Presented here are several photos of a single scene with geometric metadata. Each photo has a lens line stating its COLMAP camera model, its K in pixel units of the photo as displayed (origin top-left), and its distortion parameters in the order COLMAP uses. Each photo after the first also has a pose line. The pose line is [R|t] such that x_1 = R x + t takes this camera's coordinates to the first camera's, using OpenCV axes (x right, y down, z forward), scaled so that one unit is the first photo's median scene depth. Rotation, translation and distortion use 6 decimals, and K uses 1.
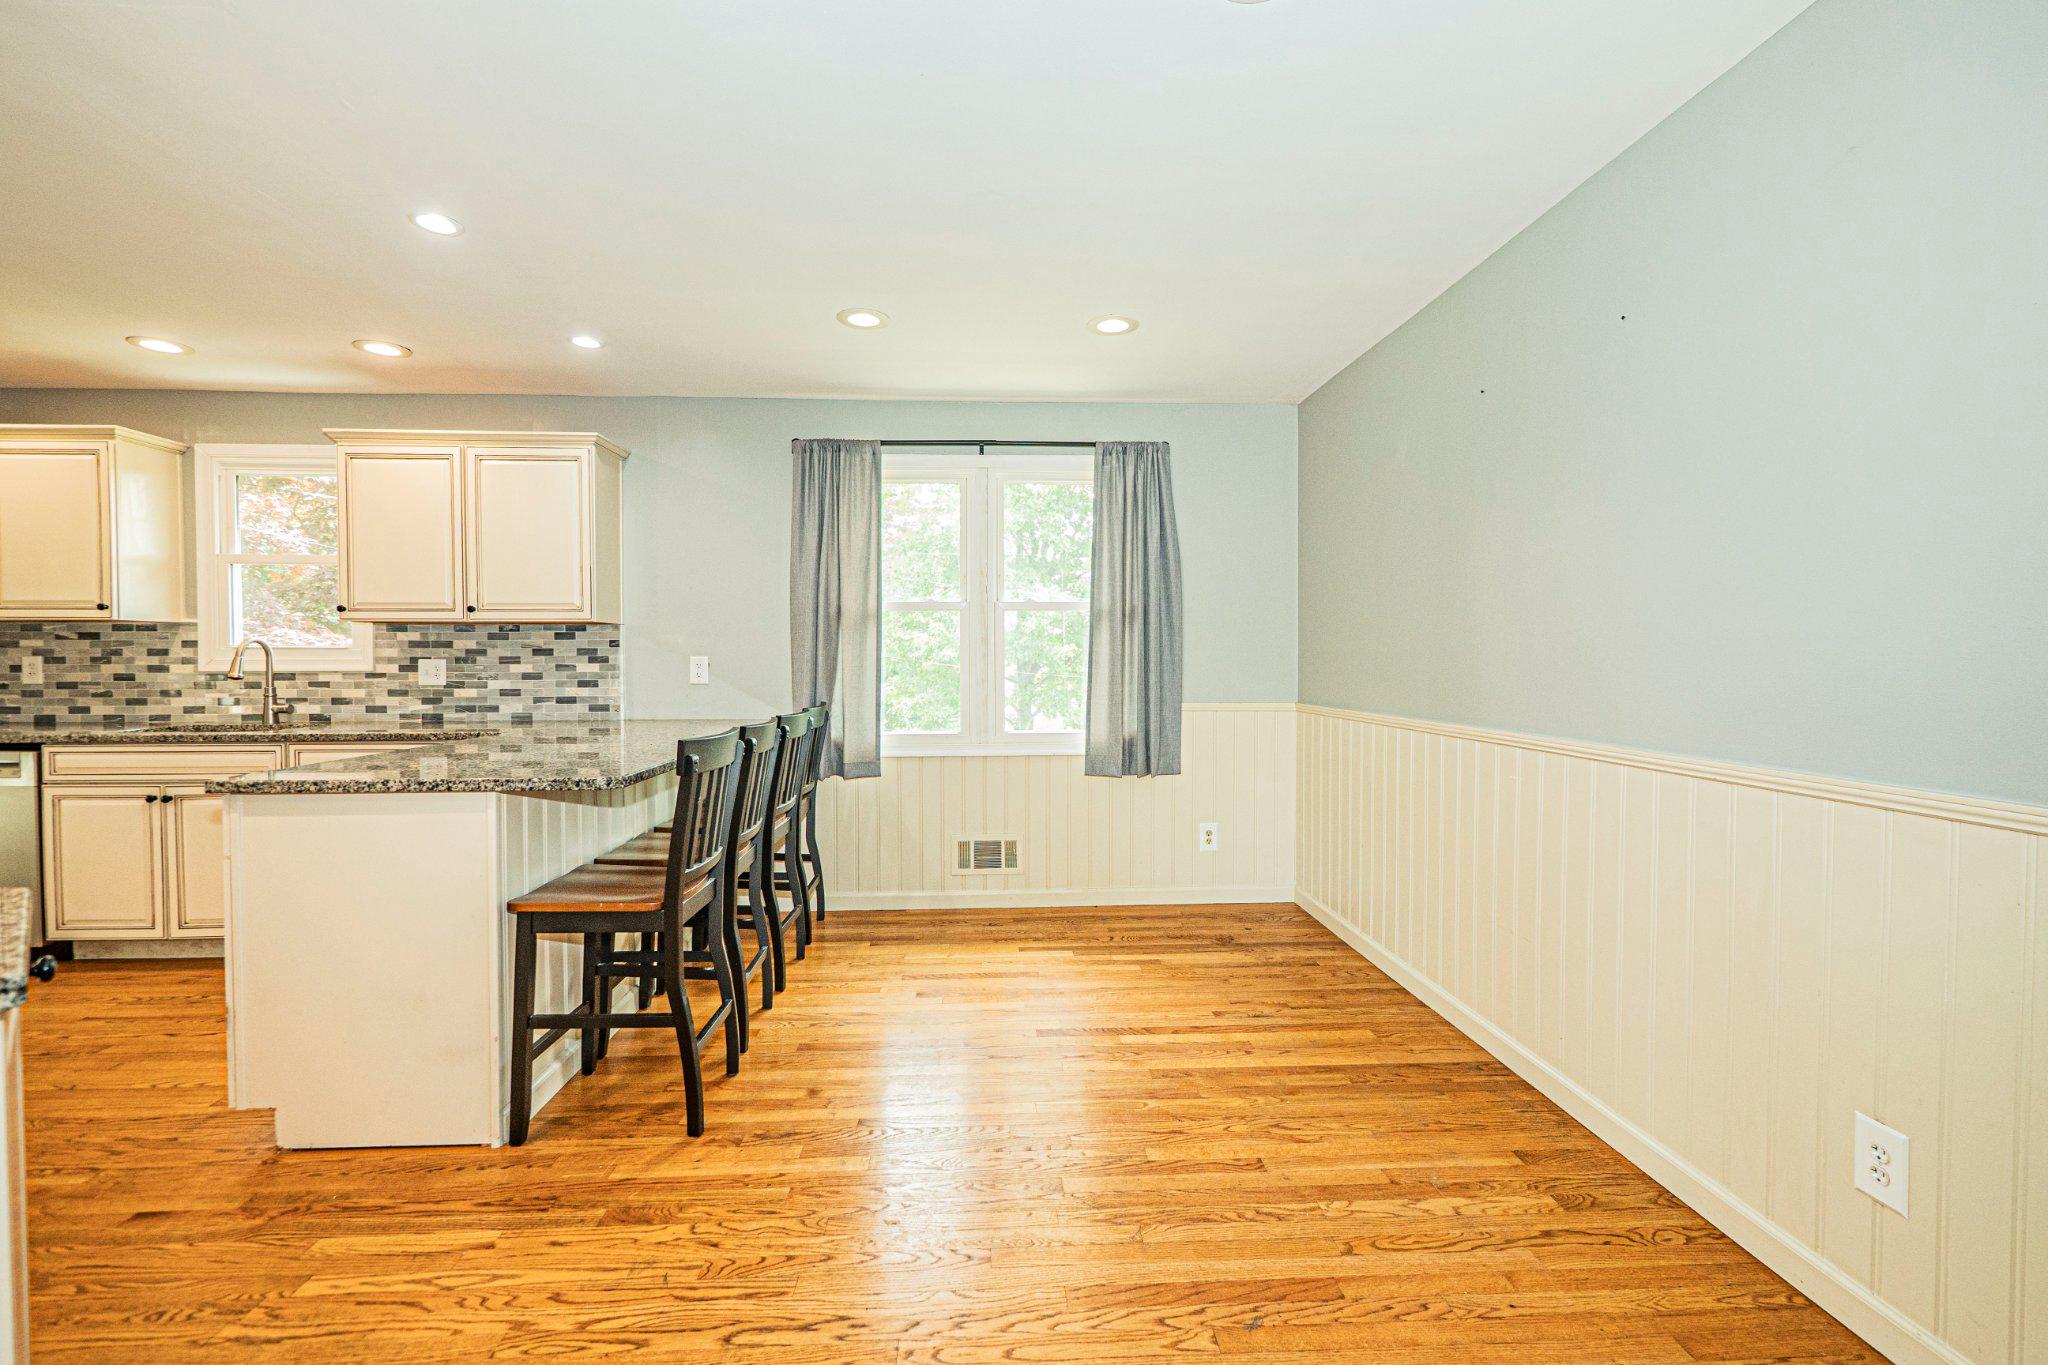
lens RADIAL K [[865.4, 0, 1026.2], [0, 865.4, 672.9], [0, 0, 1]] dist [-0.007648, 0.001378]
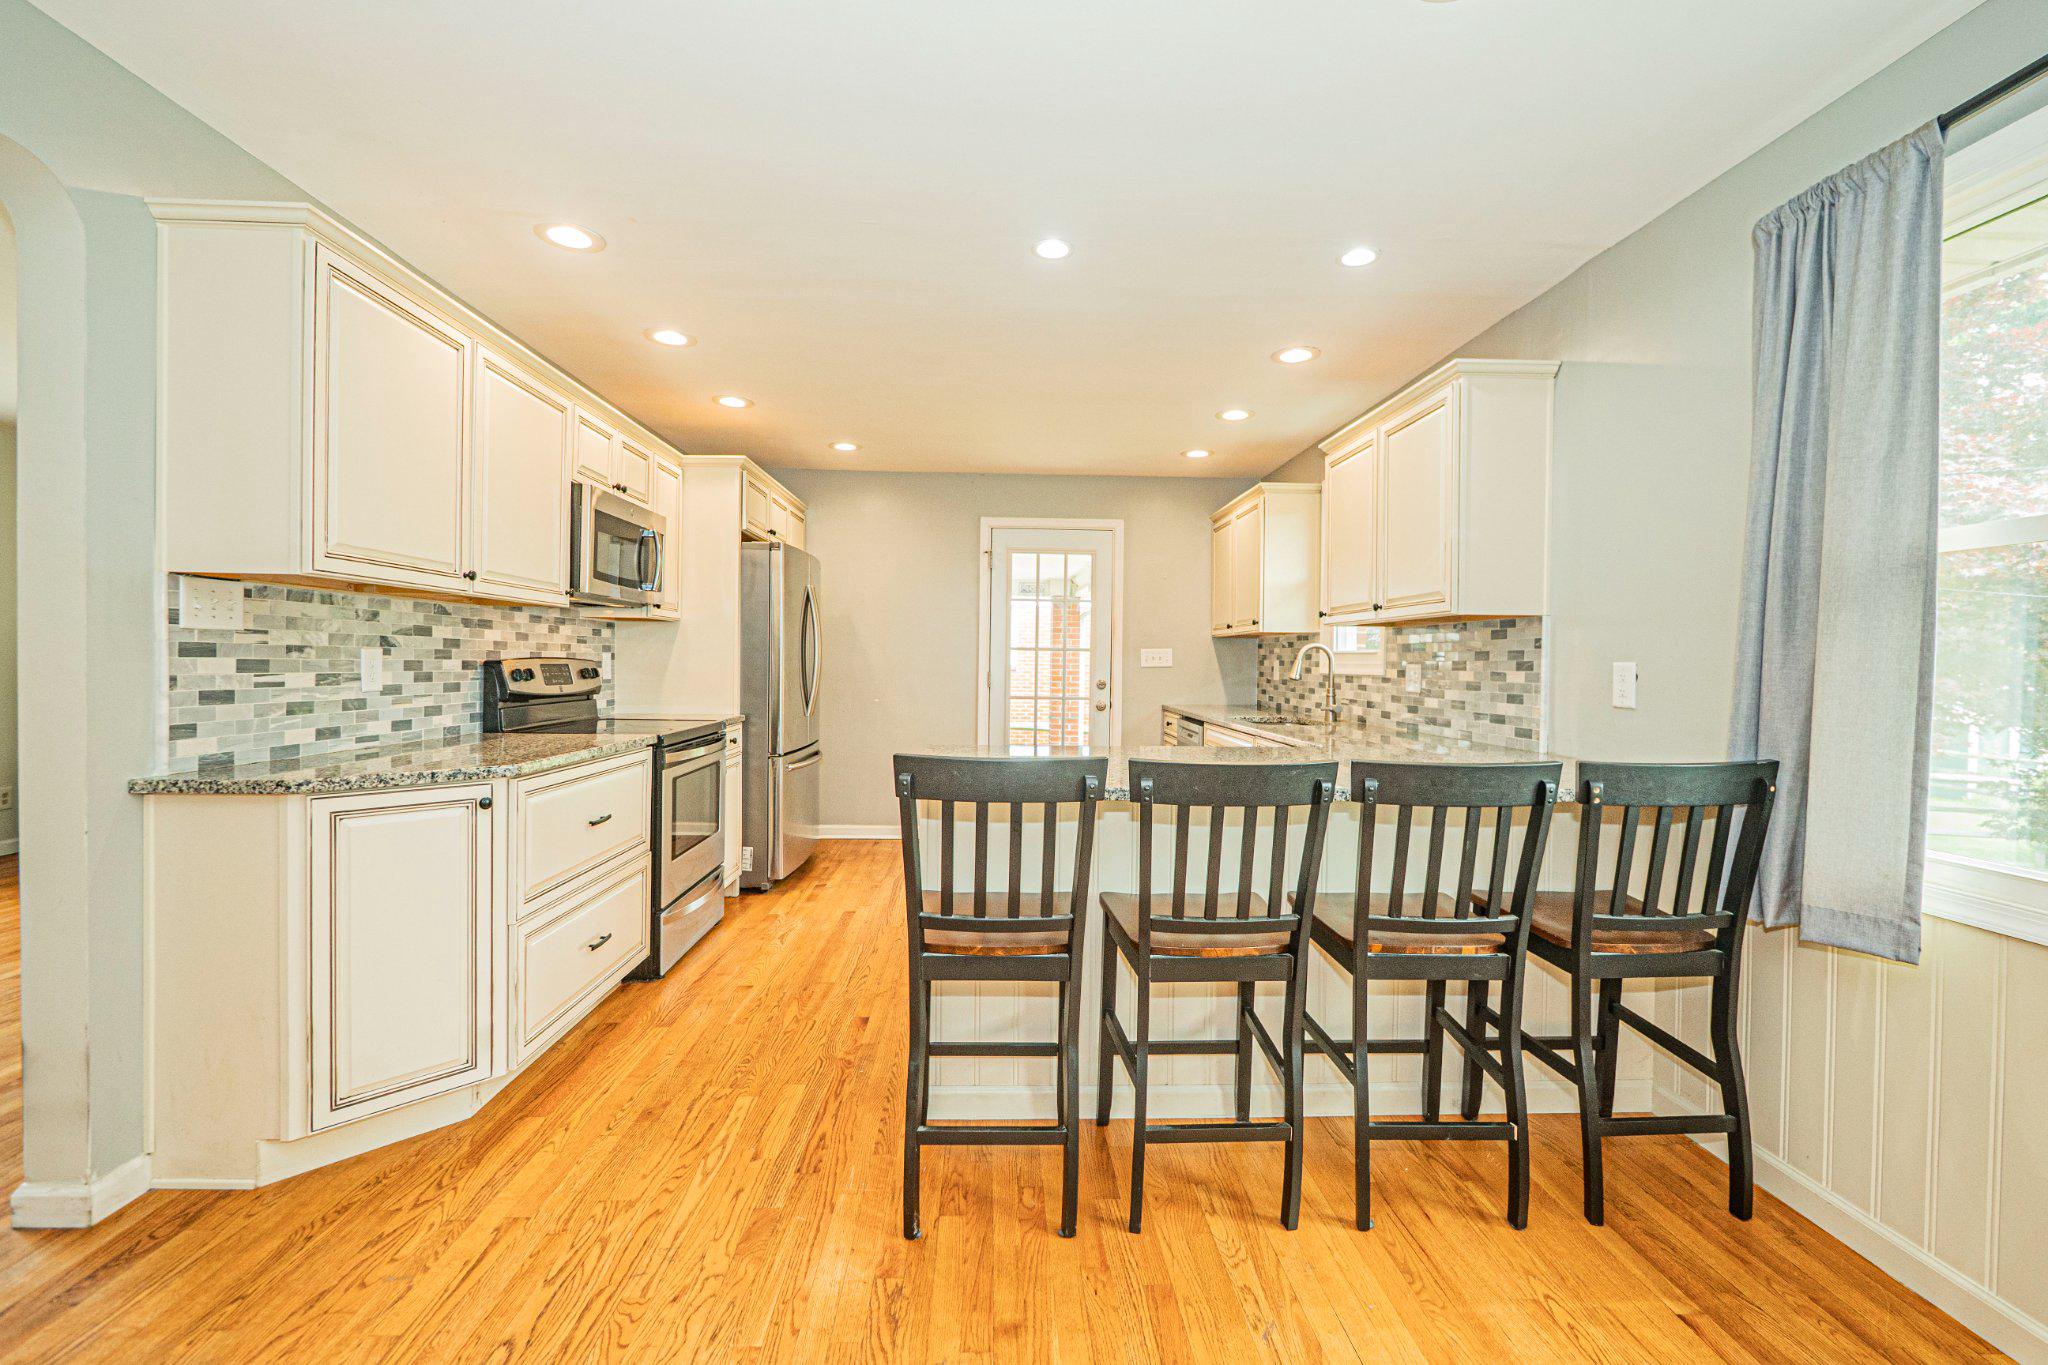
lens RADIAL K [[865.4, 0, 1026.2], [0, 865.4, 672.9], [0, 0, 1]] dist [-0.007648, 0.001378]
pose [[-0.012365, 0.015684, -0.999801, 0.234841], [-0.028569, 0.999463, 0.016032, -0.009551], [0.999515, 0.028761, -0.011910, 0.601712]]
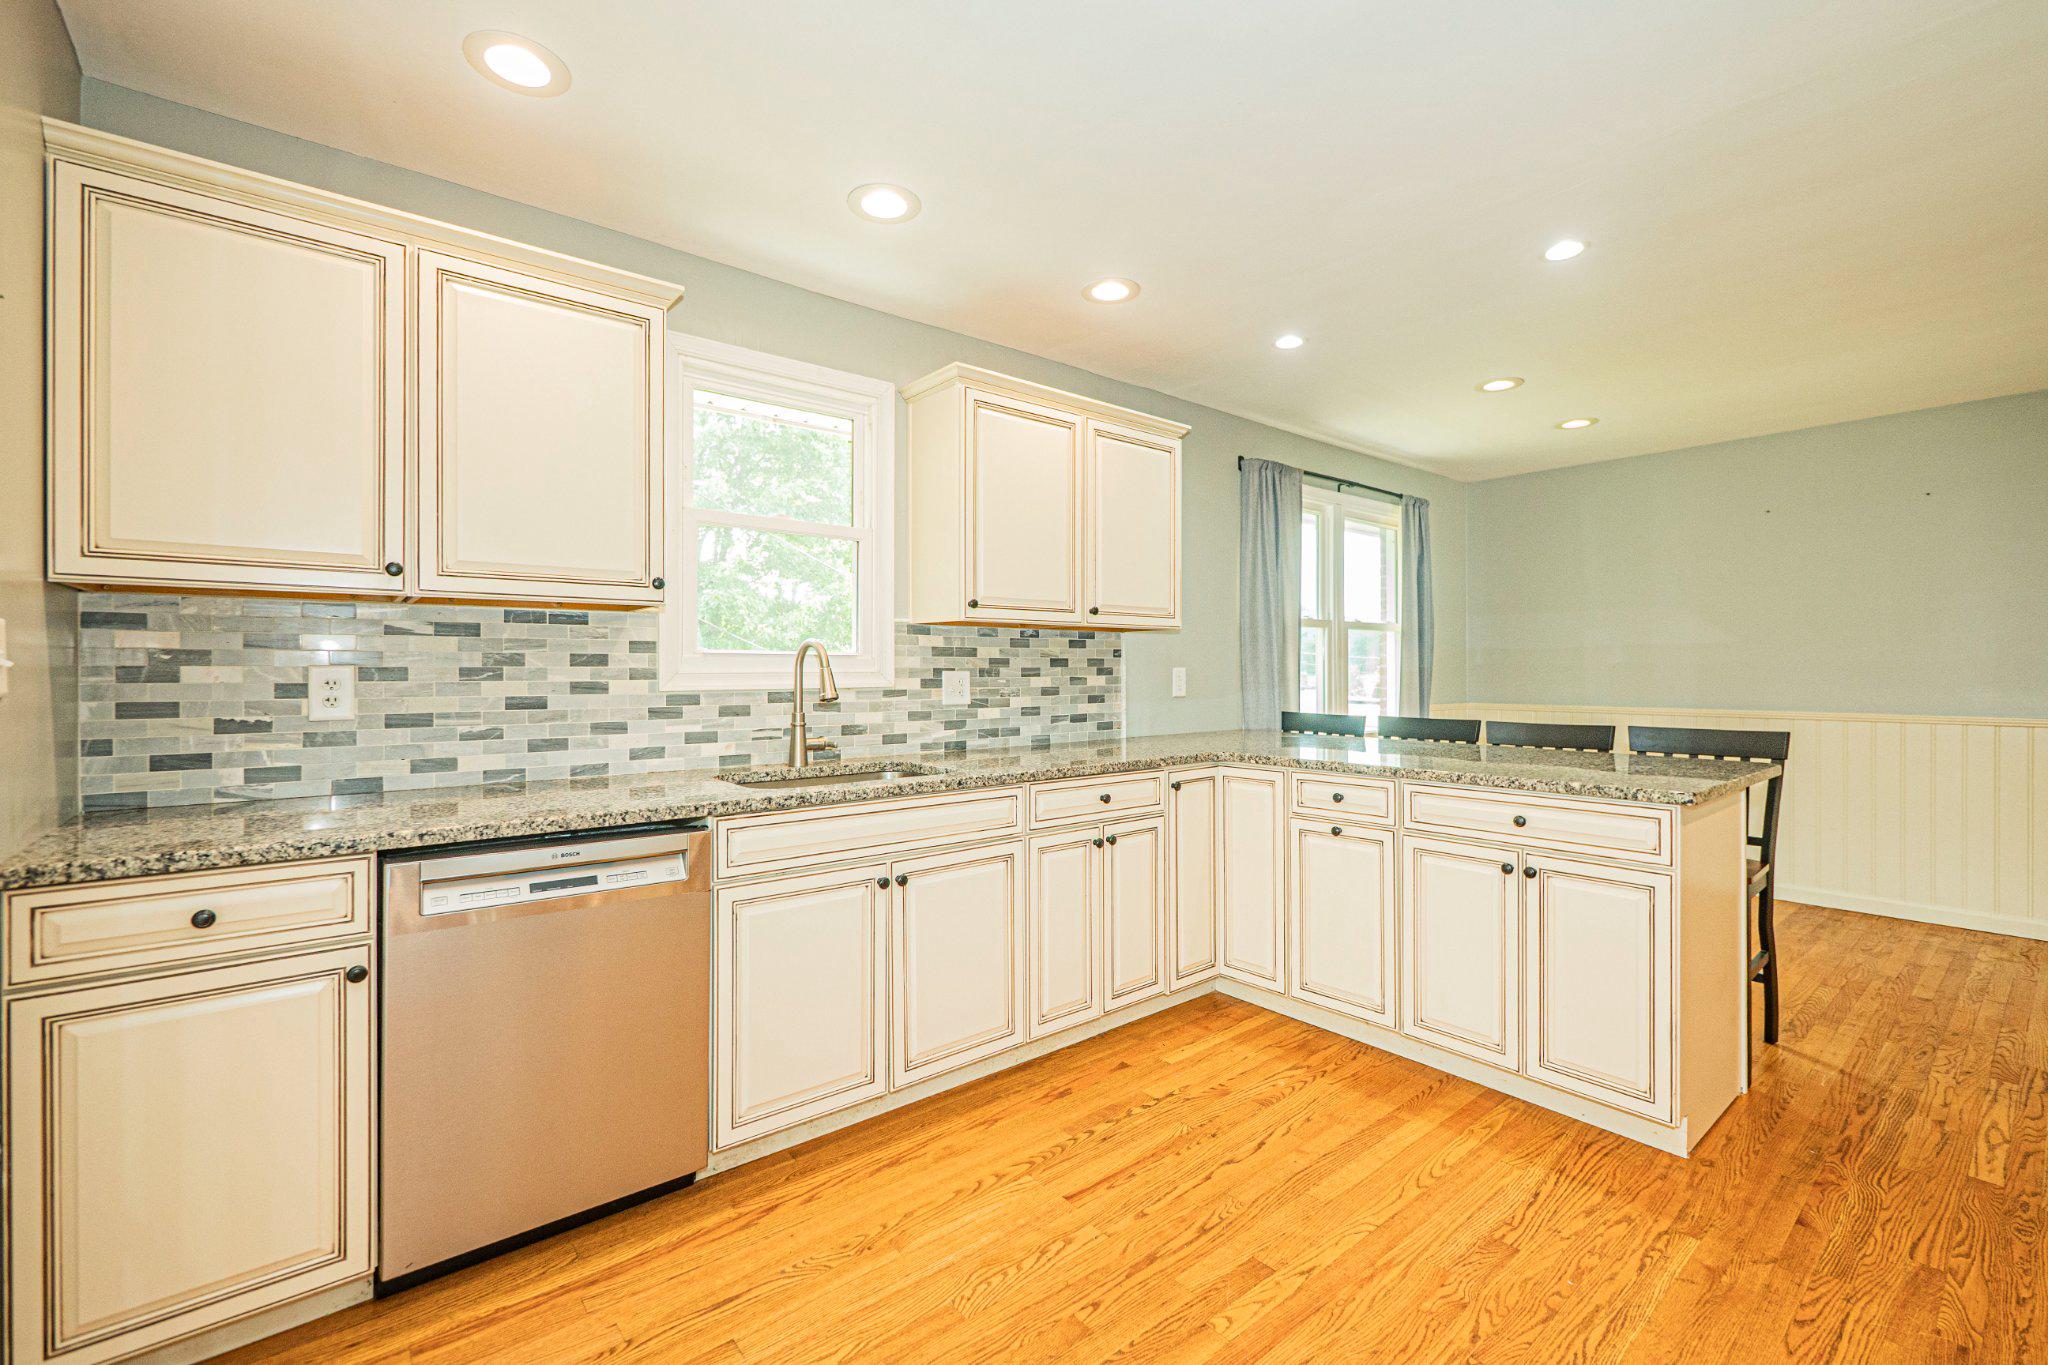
lens RADIAL K [[865.4, 0, 1026.2], [0, 865.4, 672.9], [0, 0, 1]] dist [-0.007648, 0.001378]
pose [[0.809393, -0.002451, 0.587262, -1.100256], [0.011665, 0.999861, -0.011904, -0.004318], [-0.587152, 0.016486, 0.809309, 0.331660]]
